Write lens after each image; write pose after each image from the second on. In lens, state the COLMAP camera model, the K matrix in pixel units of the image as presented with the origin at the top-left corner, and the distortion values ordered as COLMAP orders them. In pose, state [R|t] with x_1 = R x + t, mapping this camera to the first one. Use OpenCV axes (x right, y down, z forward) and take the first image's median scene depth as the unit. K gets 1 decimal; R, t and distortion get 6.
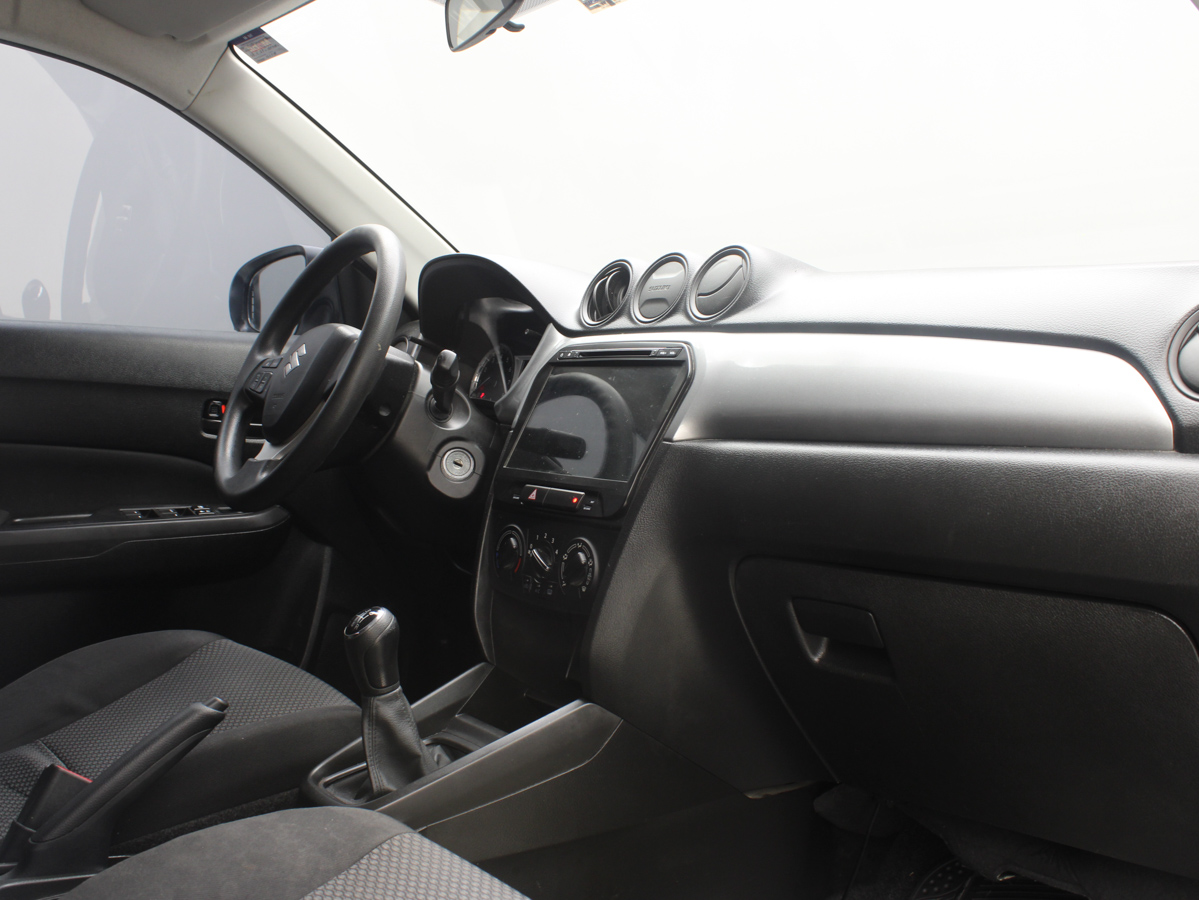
lens RADIAL K [[1218.7, 0, 599.5], [0, 1218.7, 450.0], [0, 0, 1]] dist [-0.159573, 0.150480]
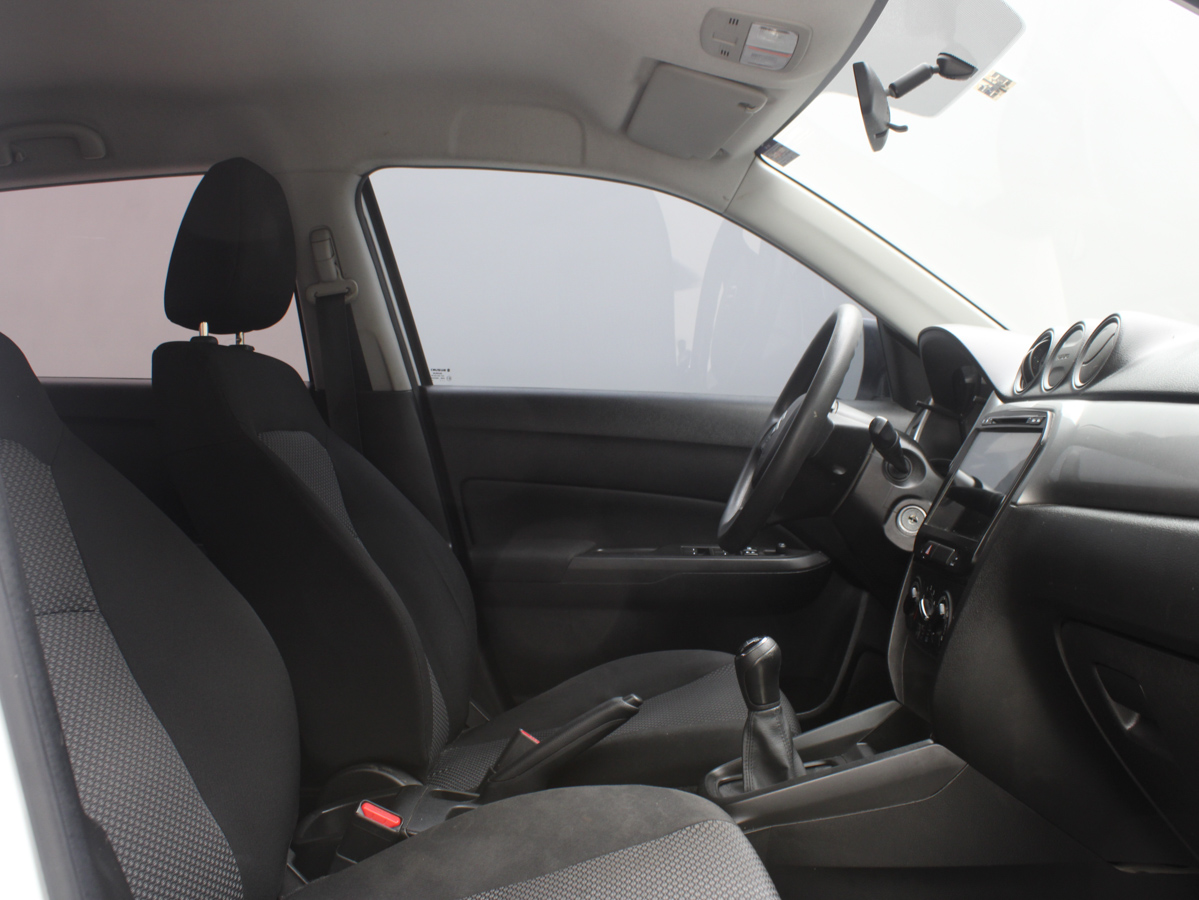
lens RADIAL K [[1218.7, 0, 599.5], [0, 1218.7, 450.0], [0, 0, 1]] dist [-0.159573, 0.150480]
pose [[0.803060, 0.012050, -0.595776, 0.315588], [-0.038109, 0.998787, -0.031166, -0.006903], [0.594678, 0.047733, 0.802545, -0.041722]]
